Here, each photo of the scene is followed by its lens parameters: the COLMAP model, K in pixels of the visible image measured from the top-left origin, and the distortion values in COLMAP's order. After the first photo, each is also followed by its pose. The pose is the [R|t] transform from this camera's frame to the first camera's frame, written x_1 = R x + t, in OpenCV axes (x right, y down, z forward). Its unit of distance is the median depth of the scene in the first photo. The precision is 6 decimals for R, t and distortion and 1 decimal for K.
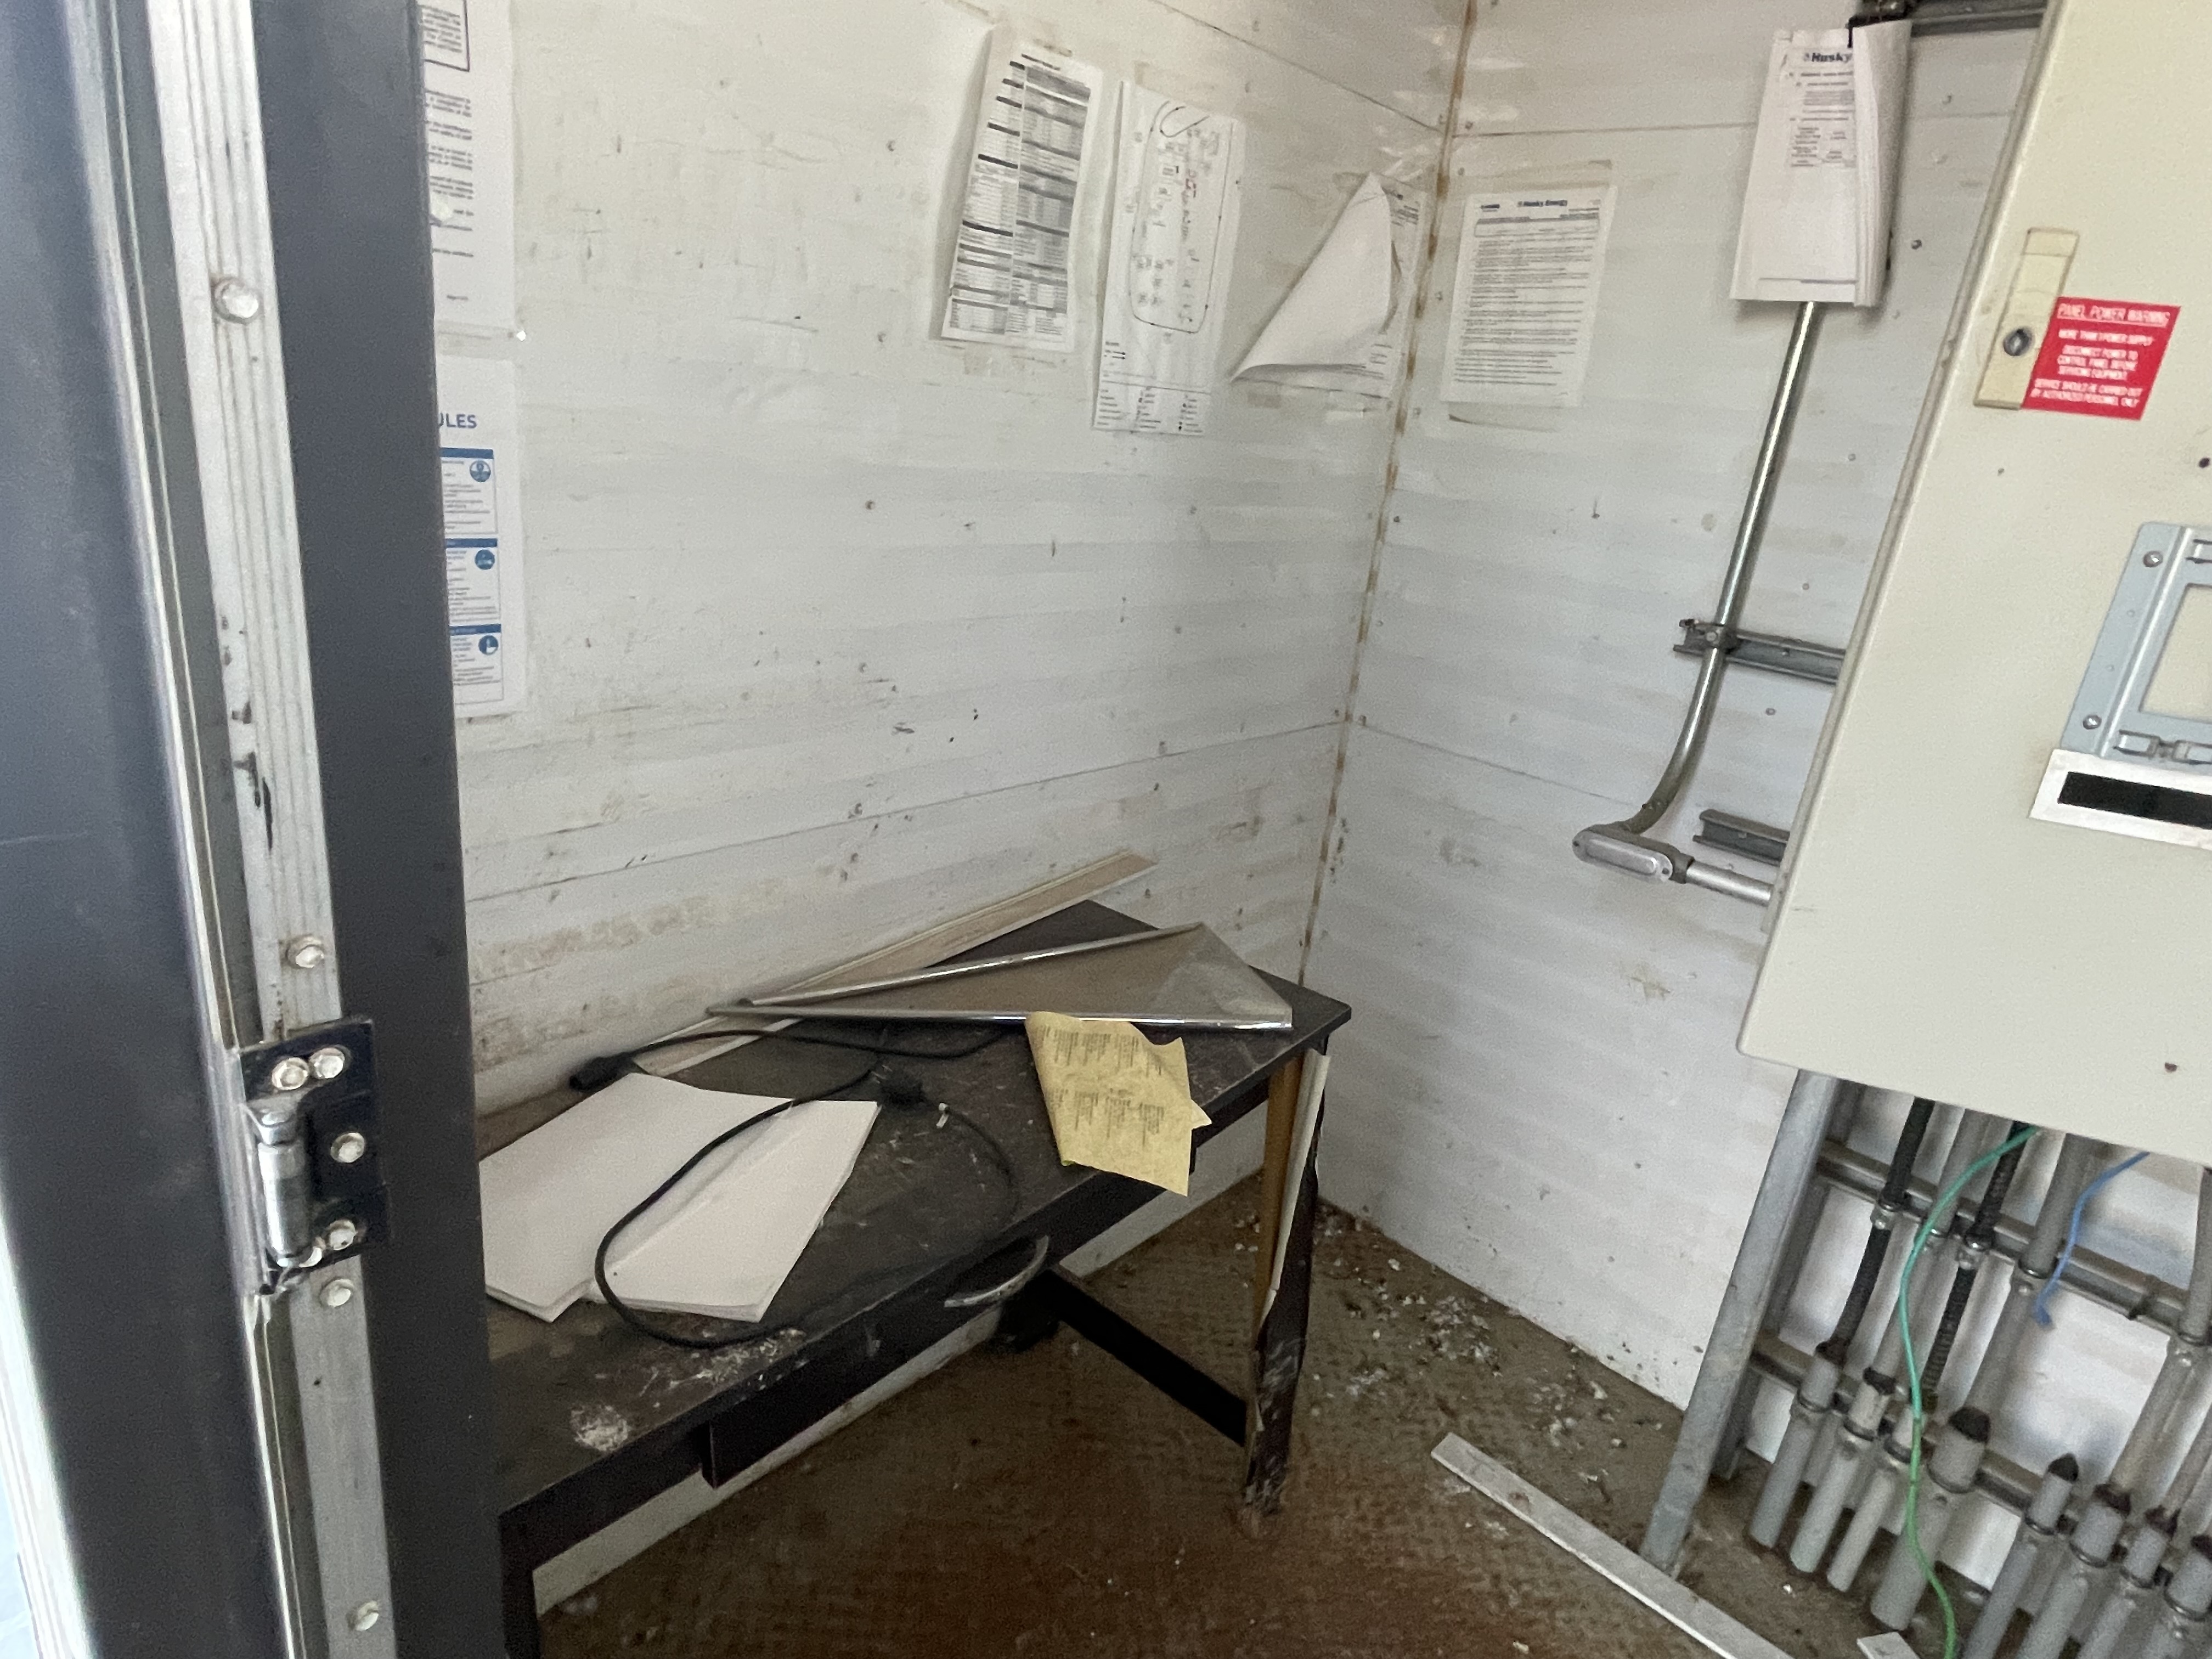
lens RADIAL K [[1255.4, 0, 1098.9], [0, 1255.4, 820.6], [0, 0, 1]] dist [-0.000845, 0.000317]
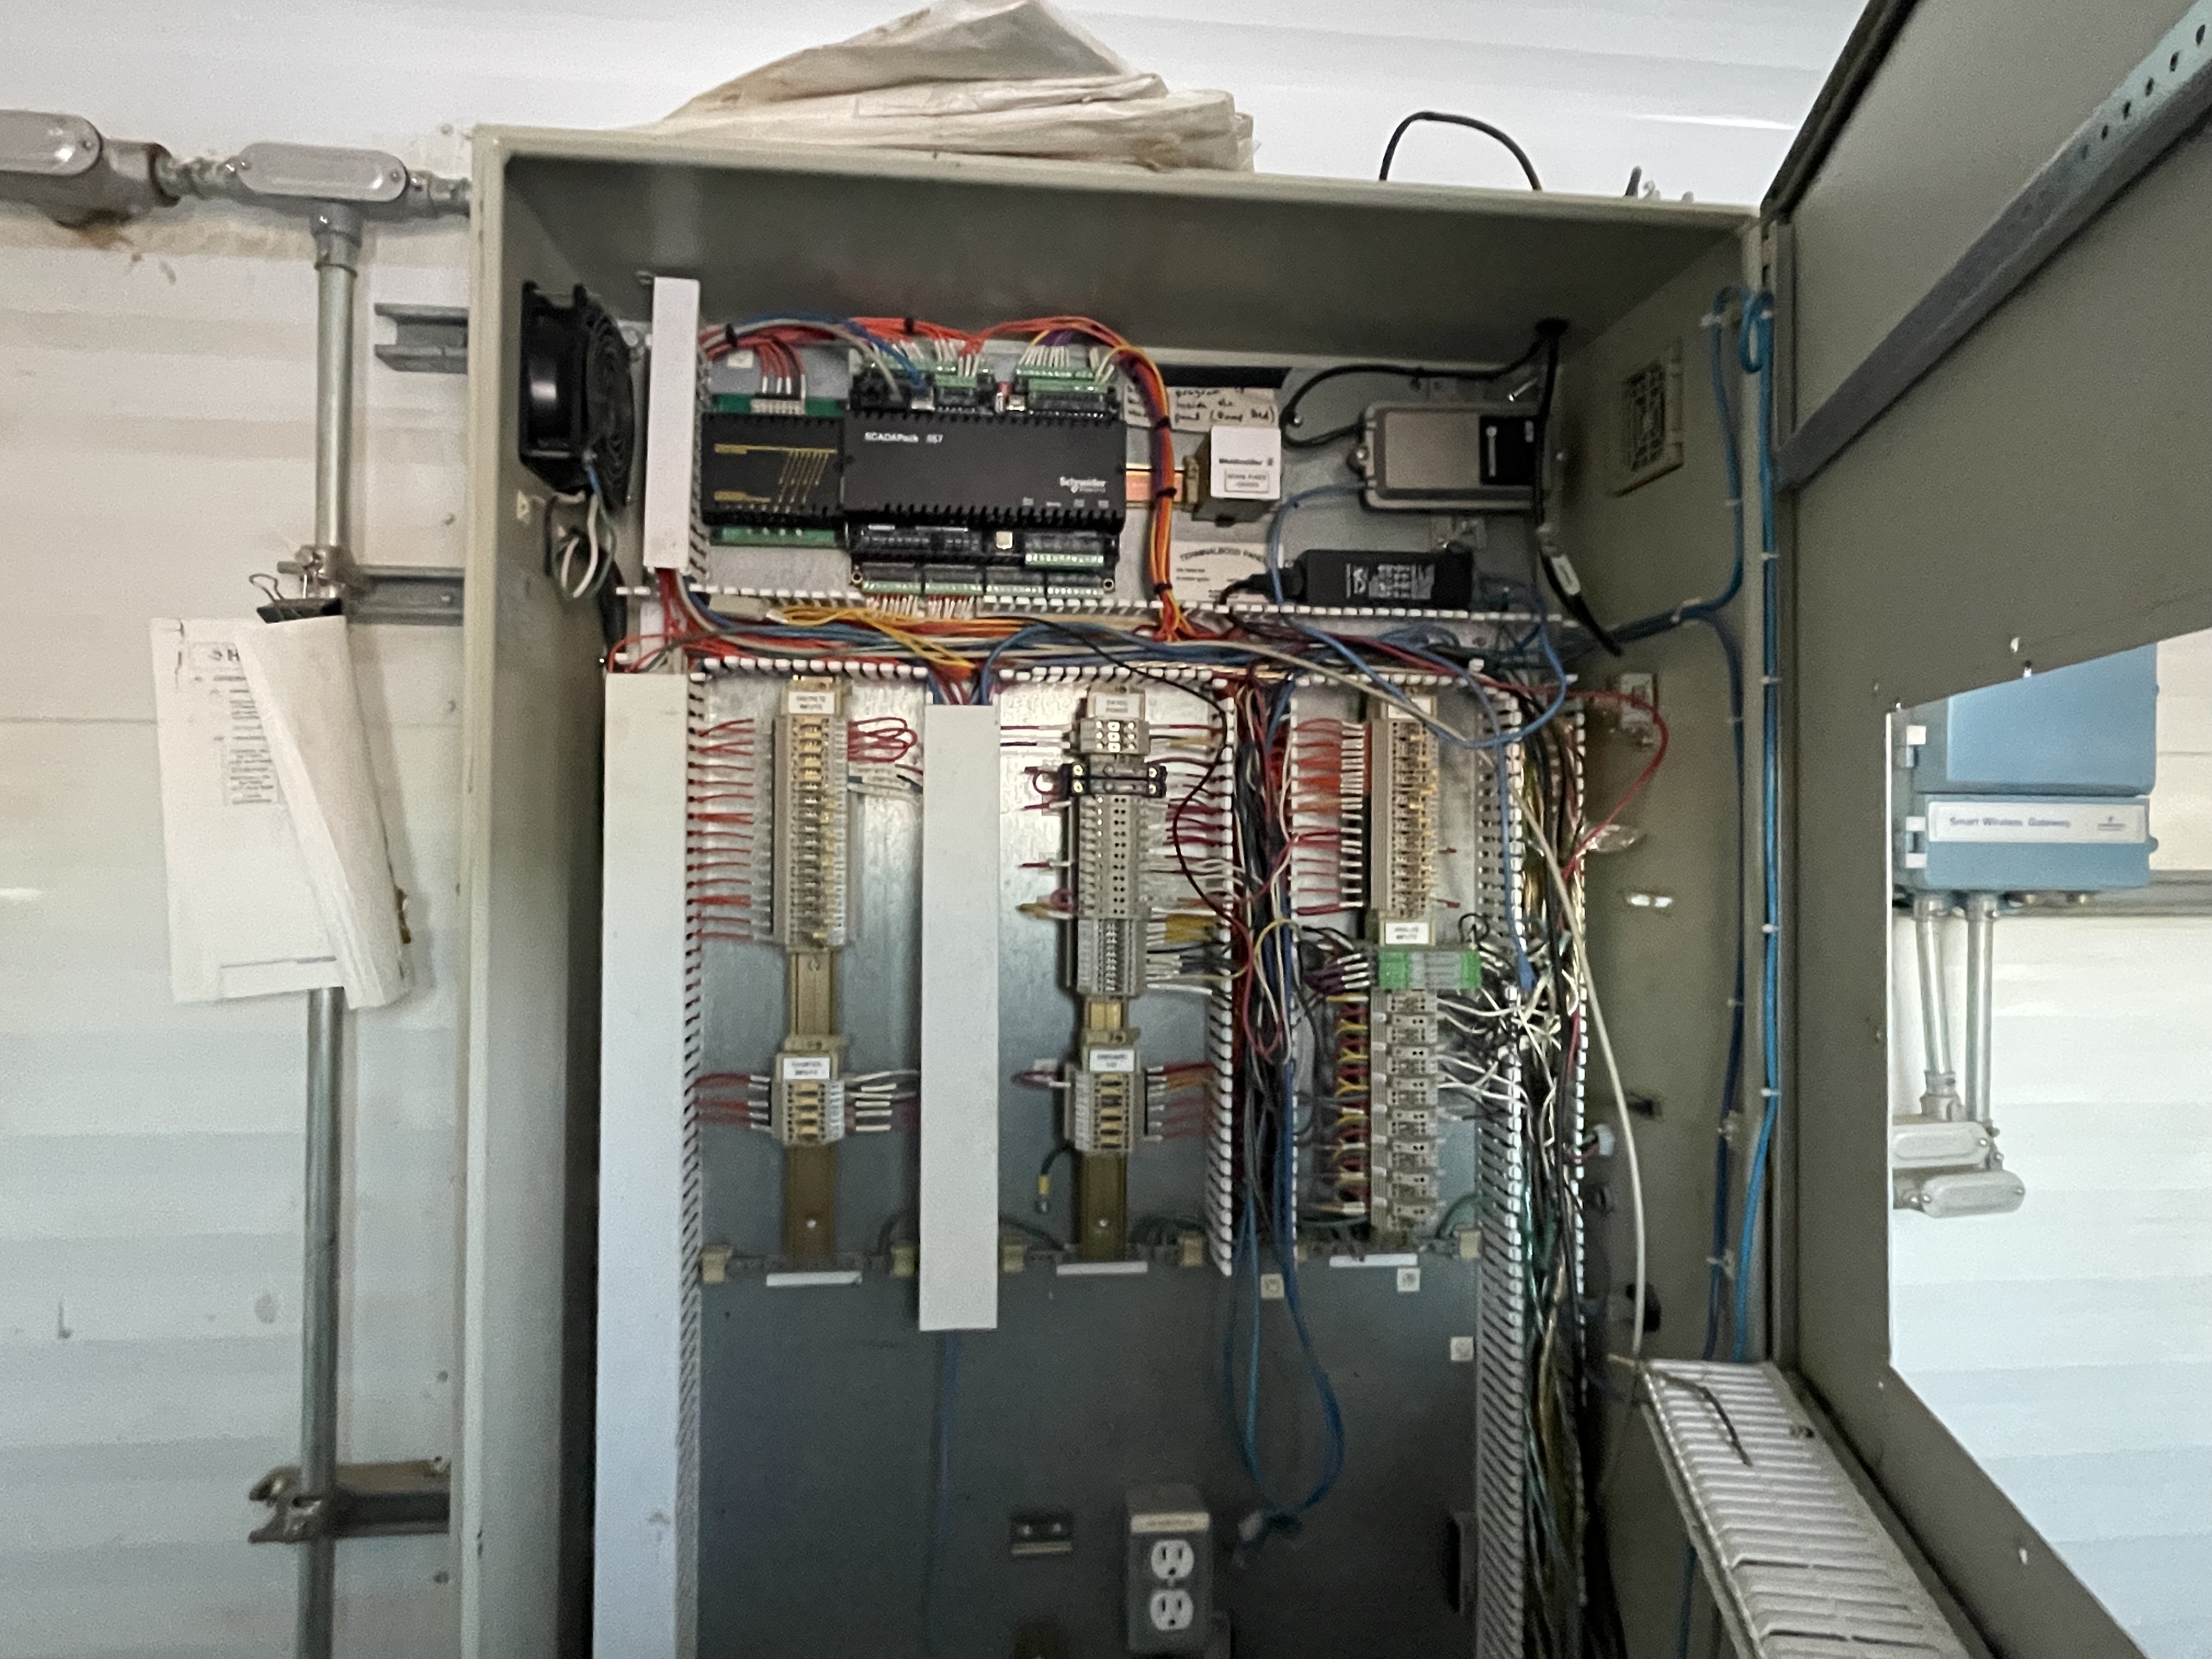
lens RADIAL K [[1255.4, 0, 1094.3], [0, 1255.4, 810.9], [0, 0, 1]] dist [-0.000845, 0.000317]
pose [[0.645721, -0.099313, 0.757087, 0.323311], [0.314199, 0.938233, -0.144906, -0.262947], [-0.695933, 0.331445, 0.637041, 0.259882]]
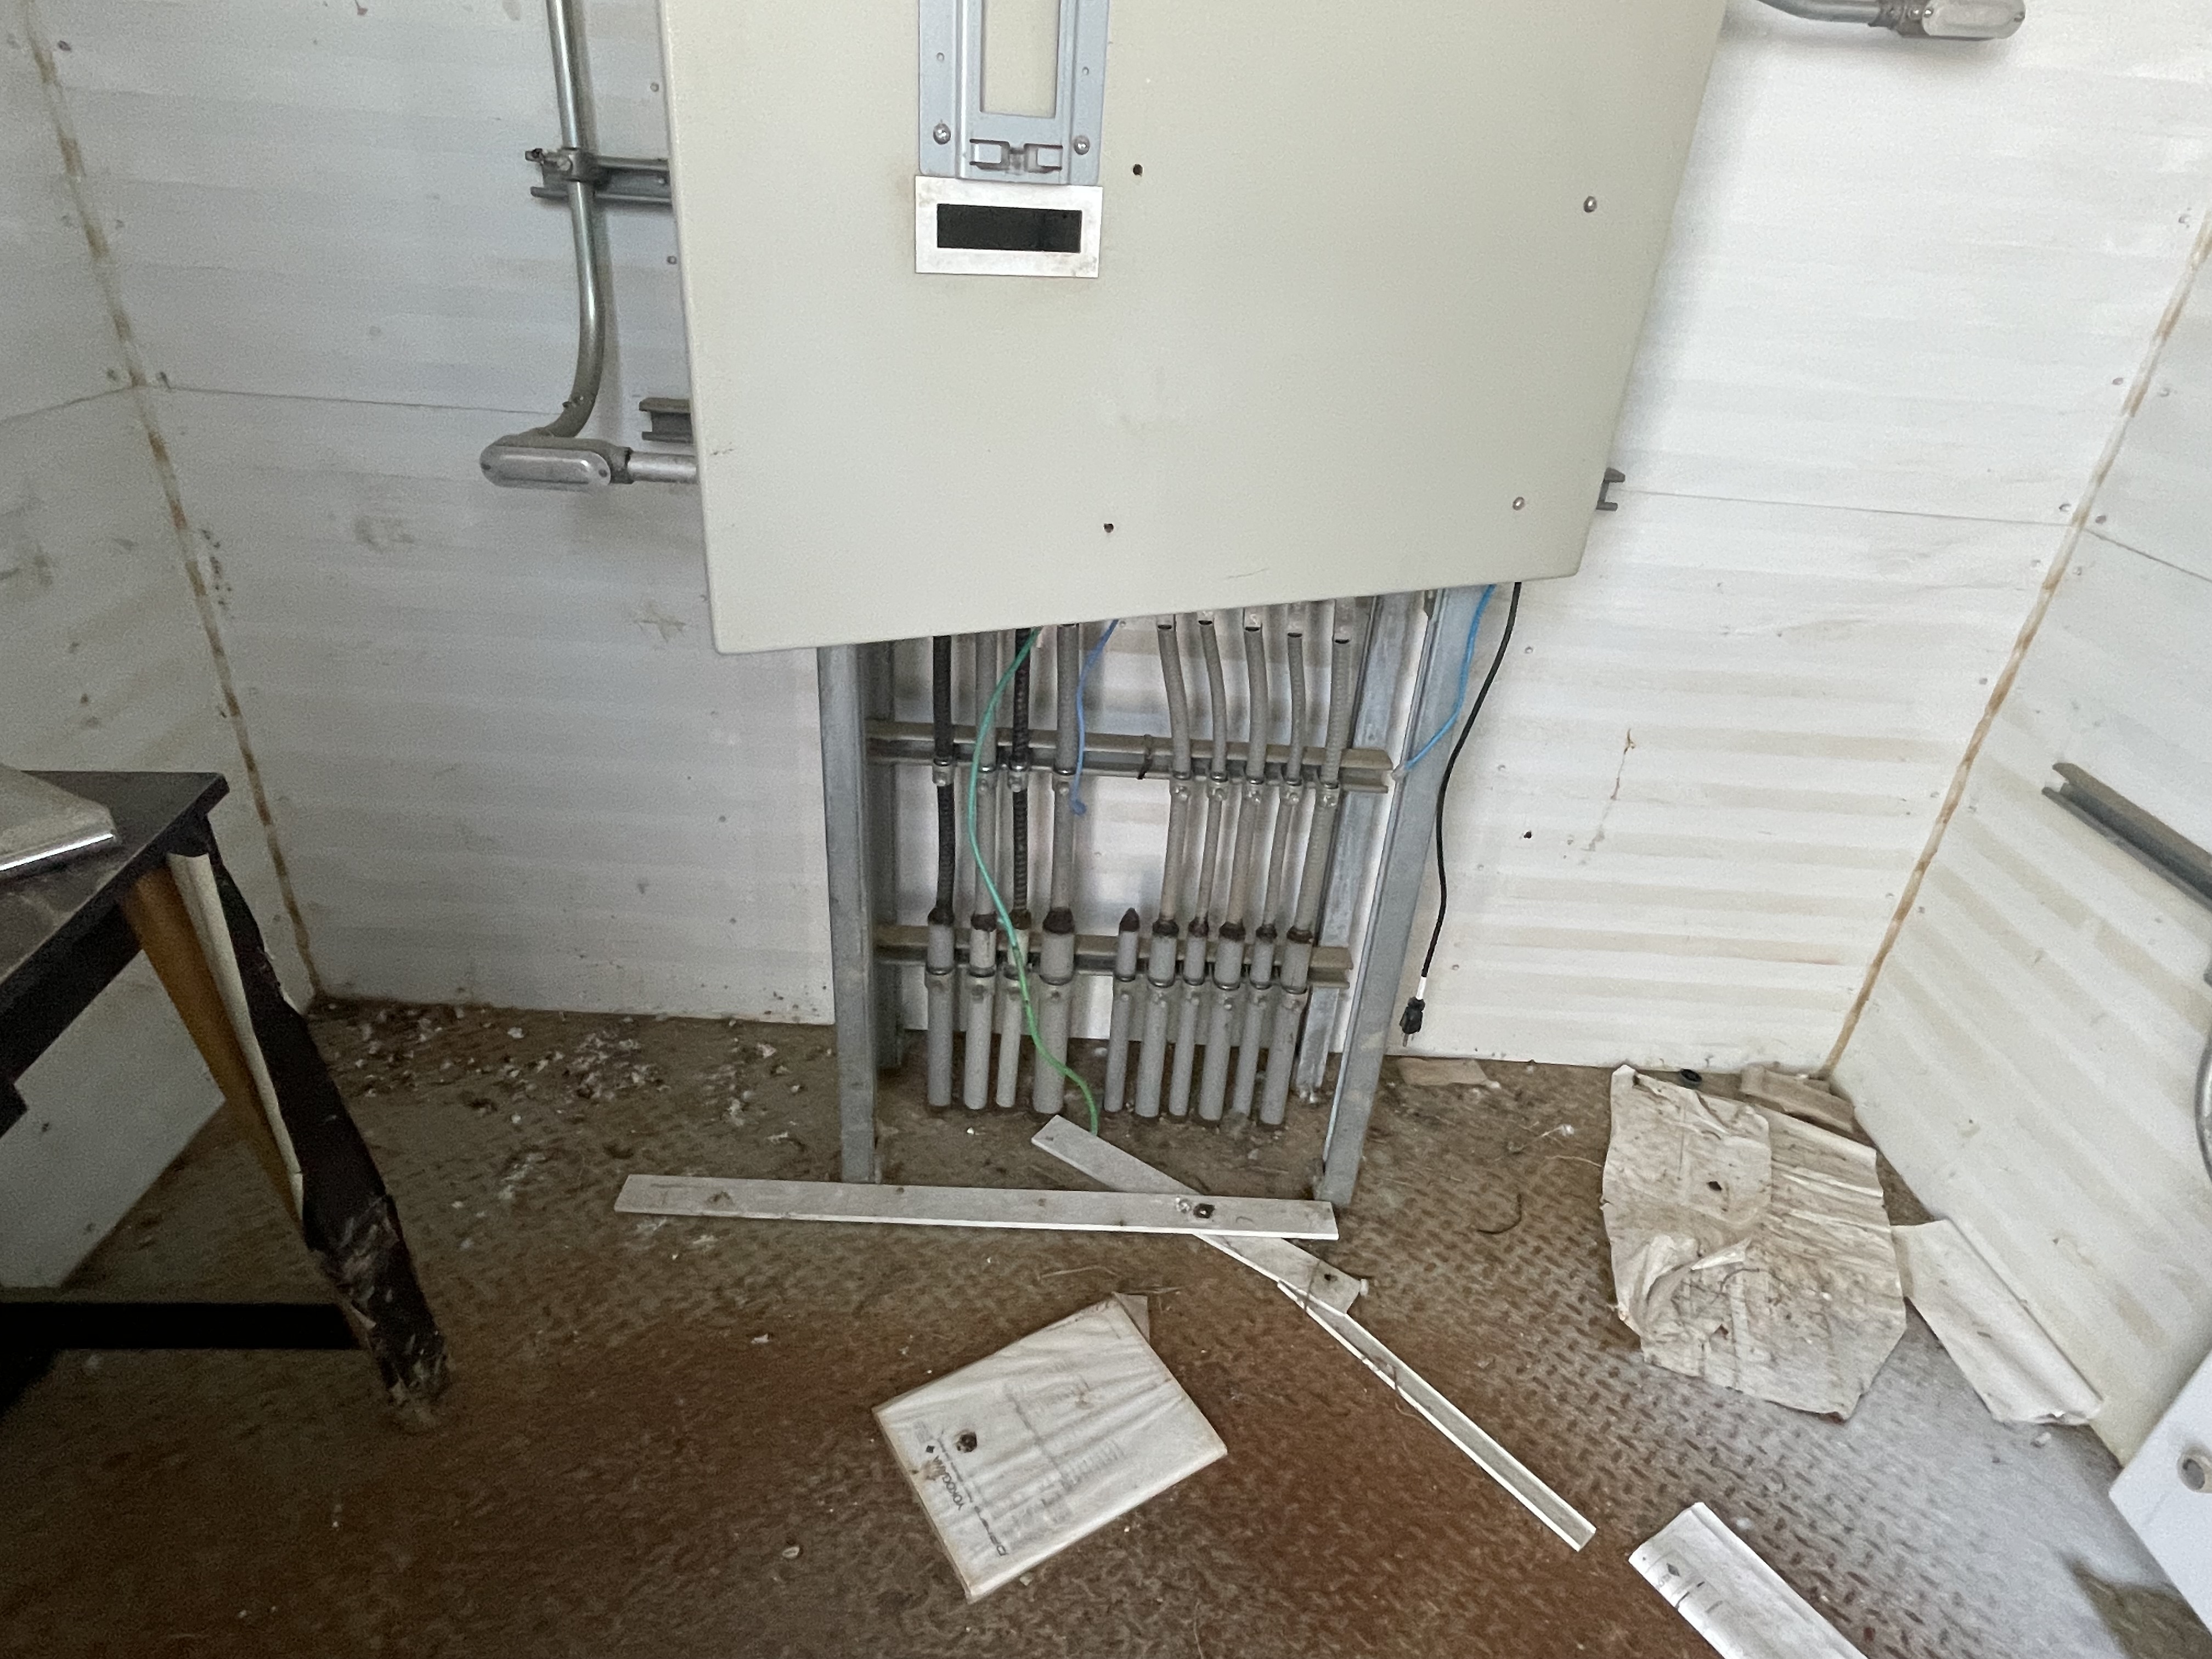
lens RADIAL K [[1255.4, 0, 1106.4], [0, 1255.4, 824.3], [0, 0, 1]] dist [-0.000845, 0.000317]
pose [[0.724865, -0.387267, 0.569733, 0.128934], [0.235486, 0.916503, 0.323372, 0.057687], [-0.647393, -0.100237, 0.755536, 0.149961]]
